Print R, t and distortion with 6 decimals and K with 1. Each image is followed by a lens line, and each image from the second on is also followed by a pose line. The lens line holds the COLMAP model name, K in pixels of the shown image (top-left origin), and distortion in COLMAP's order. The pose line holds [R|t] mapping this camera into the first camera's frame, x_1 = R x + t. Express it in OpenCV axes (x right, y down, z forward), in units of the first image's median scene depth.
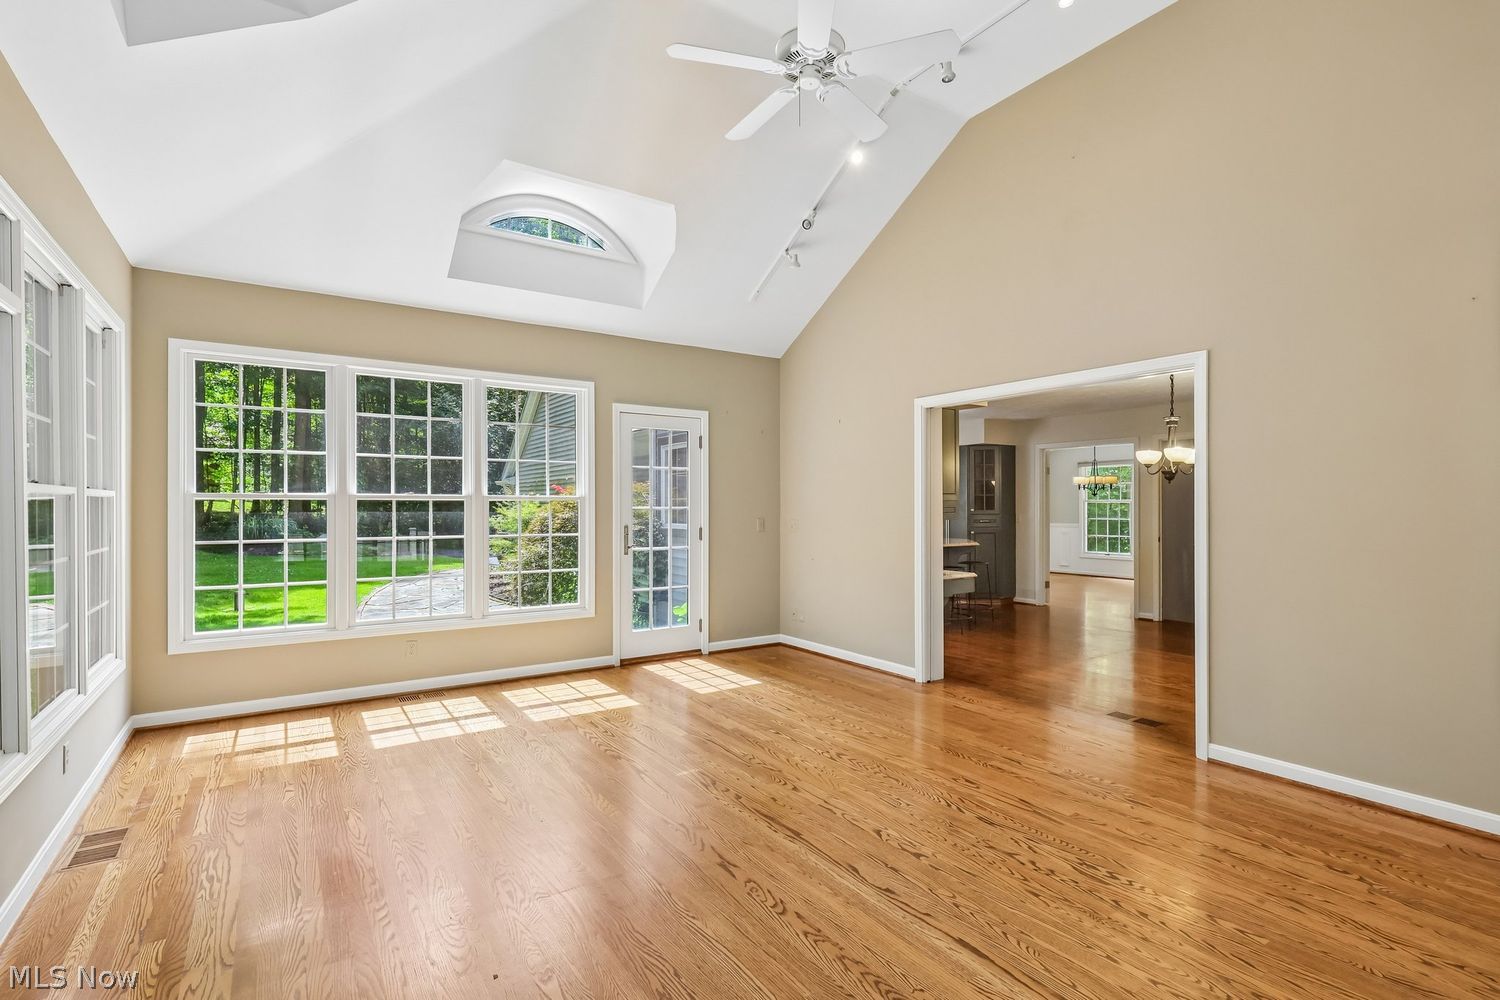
lens RADIAL K [[697.1, 0, 752.9], [0, 697.1, 507.7], [0, 0, 1]] dist [-0.005864, 0.002155]
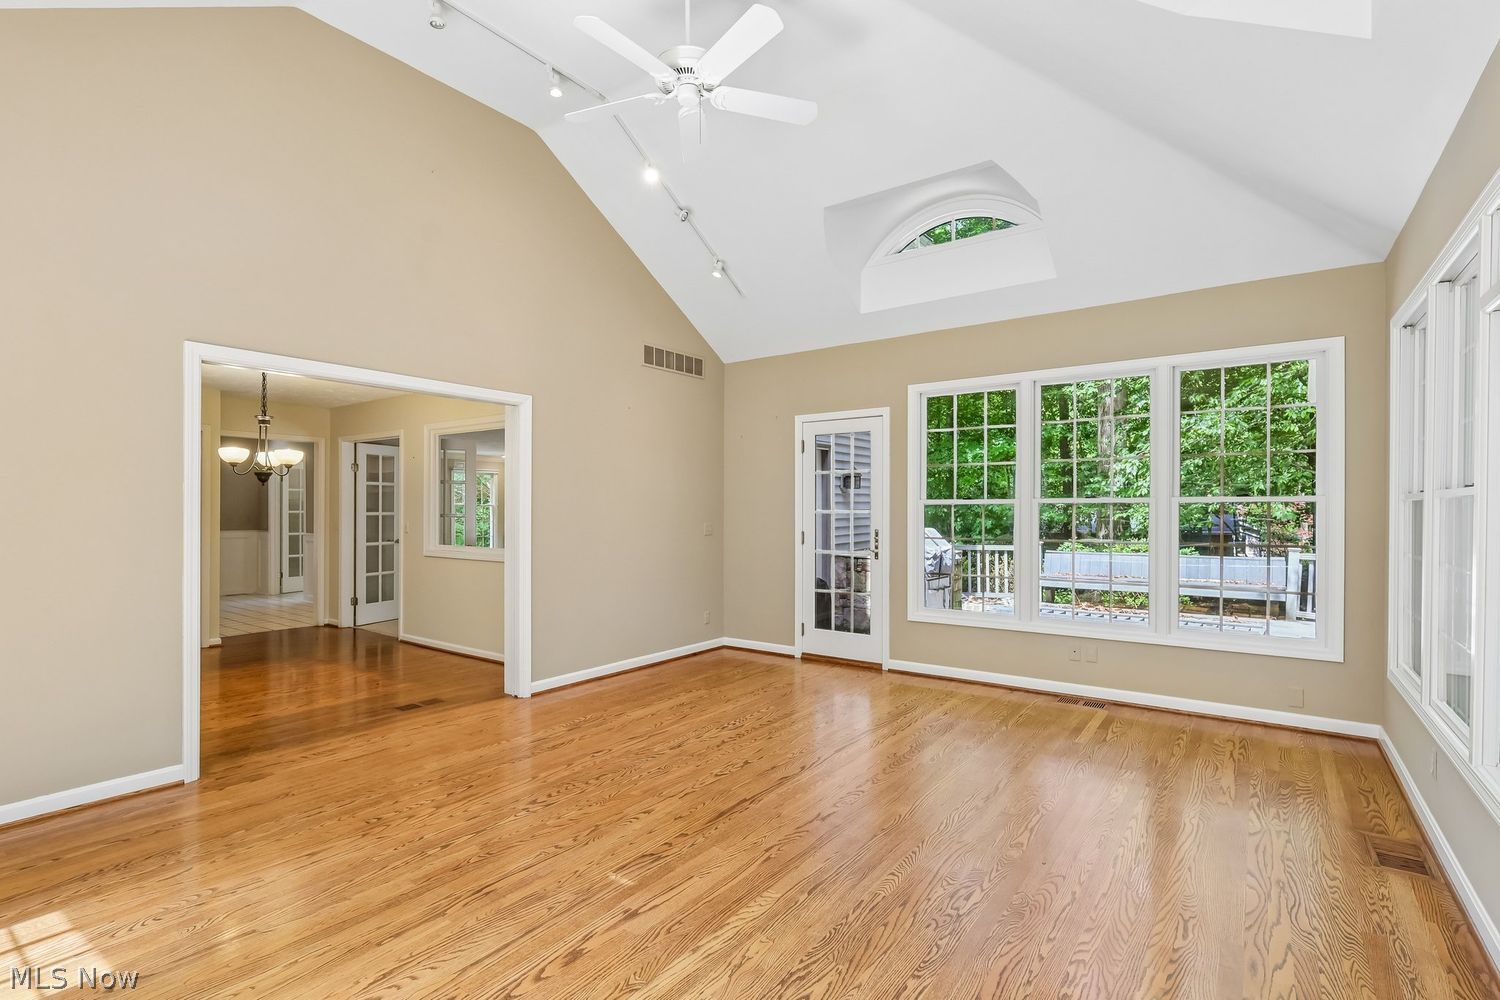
lens RADIAL K [[697.1, 0, 724.9], [0, 697.1, 515.7], [0, 0, 1]] dist [-0.005864, 0.002155]
pose [[-0.316177, -0.005703, 0.948683, -0.603553], [-0.002065, 0.999984, 0.005324, 0.000152], [-0.948698, -0.000275, -0.316184, 0.840726]]
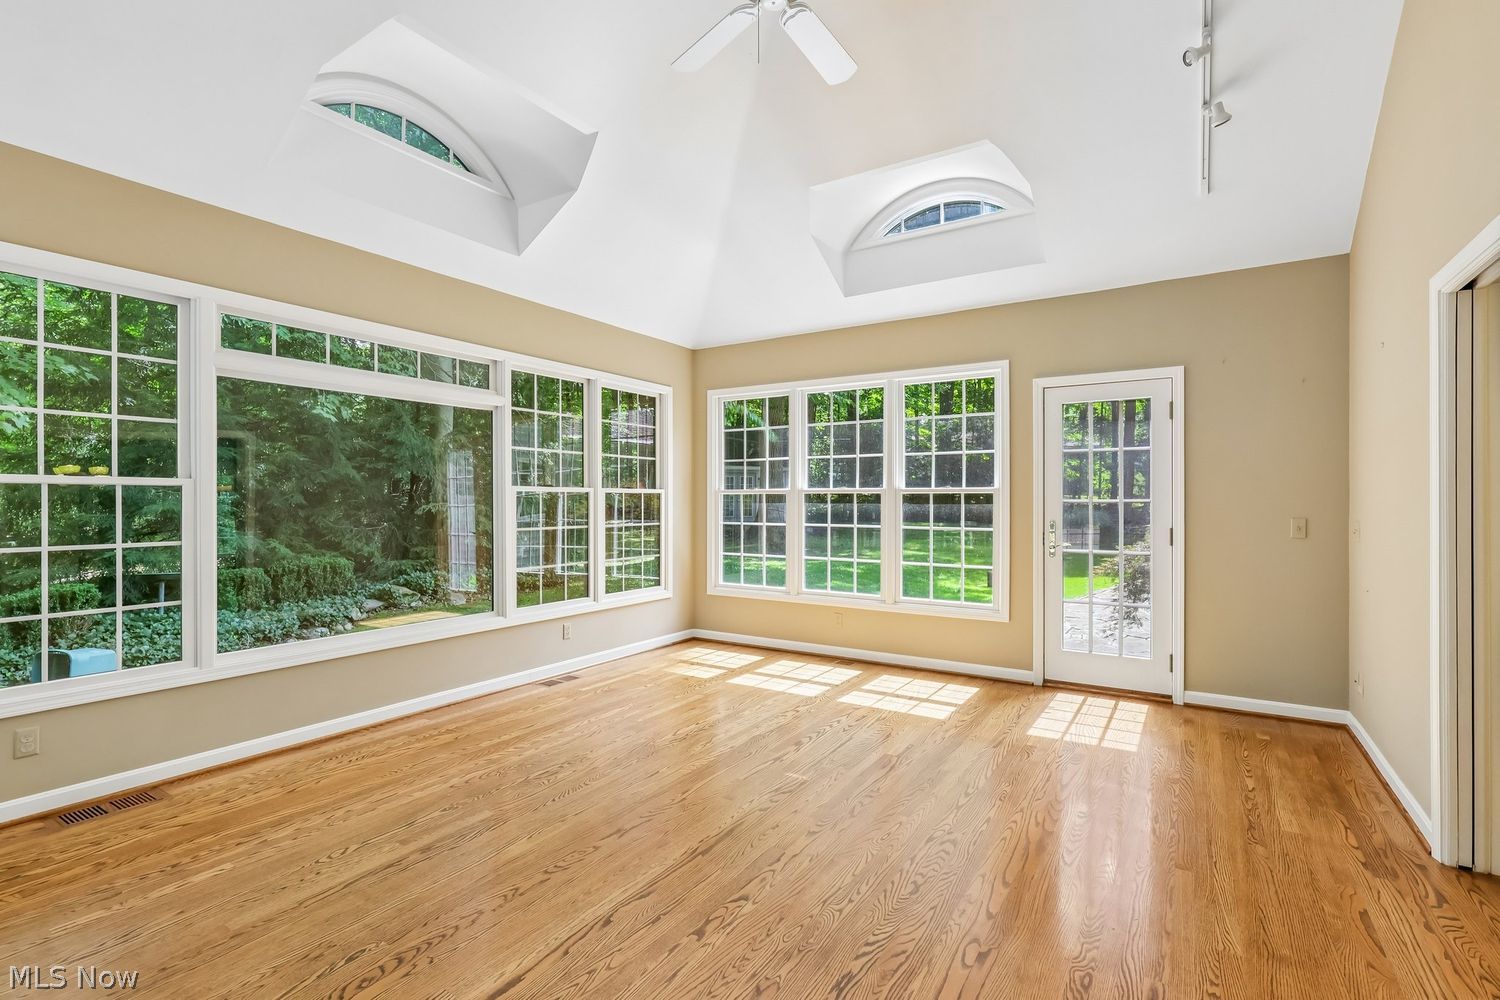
lens RADIAL K [[697.1, 0, 745.4], [0, 697.1, 503.0], [0, 0, 1]] dist [-0.005864, 0.002155]
pose [[0.394815, 0.004711, -0.918748, 0.562593], [-0.002614, 0.999989, 0.004004, 0.001020], [0.918757, 0.000821, 0.394823, 0.416084]]
